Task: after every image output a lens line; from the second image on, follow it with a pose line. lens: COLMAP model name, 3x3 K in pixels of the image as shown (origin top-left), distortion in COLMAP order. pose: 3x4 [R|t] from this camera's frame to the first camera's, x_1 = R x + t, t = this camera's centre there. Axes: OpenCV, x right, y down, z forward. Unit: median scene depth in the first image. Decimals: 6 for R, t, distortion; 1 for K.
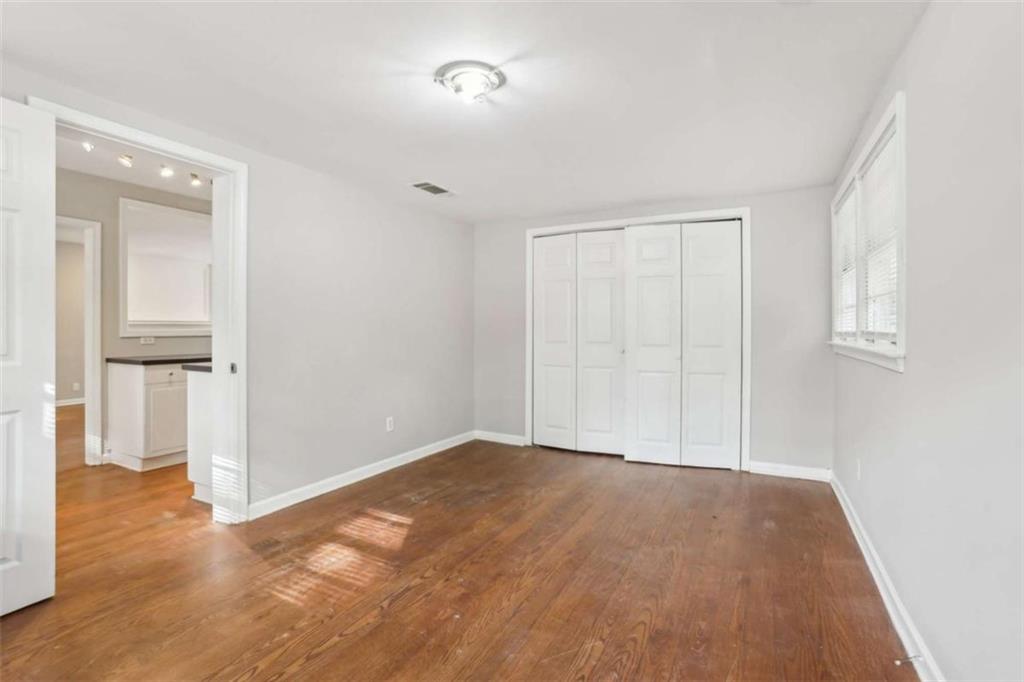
lens RADIAL K [[466.7, 0, 512.6], [0, 466.7, 324.5], [0, 0, 1]] dist [-0.070709, 0.039303]
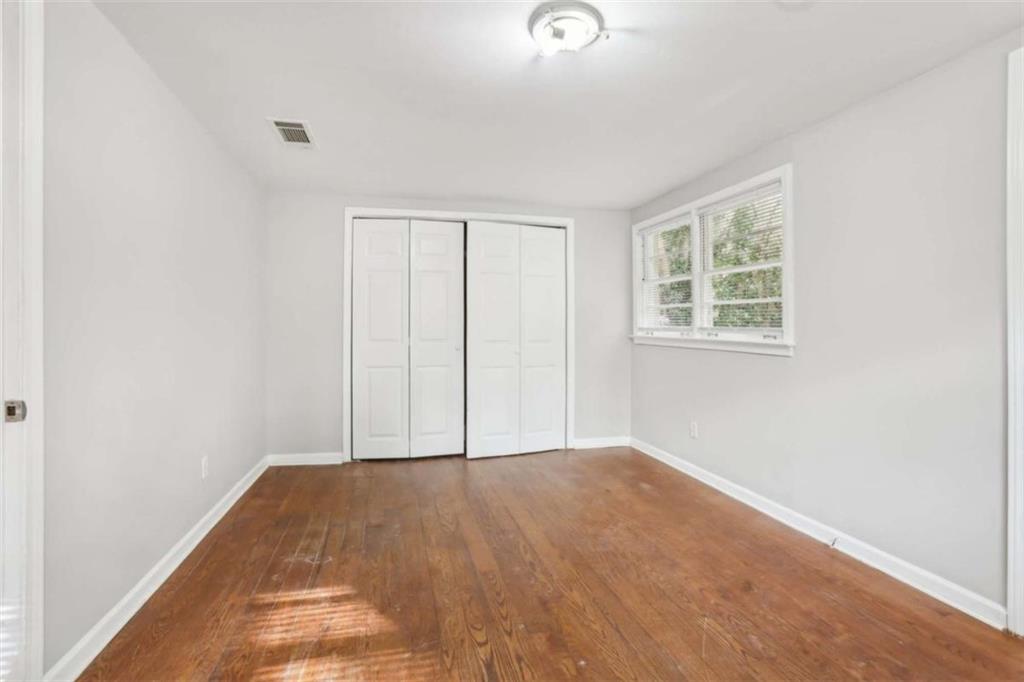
lens RADIAL K [[471.2, 0, 501.5], [0, 471.2, 324.6], [0, 0, 1]] dist [-0.027123, 0.001268]
pose [[0.758327, 0.003044, 0.651867, -0.504758], [-0.009076, 0.999941, 0.005889, 0.005353], [-0.651811, -0.010382, 0.758310, 0.284793]]
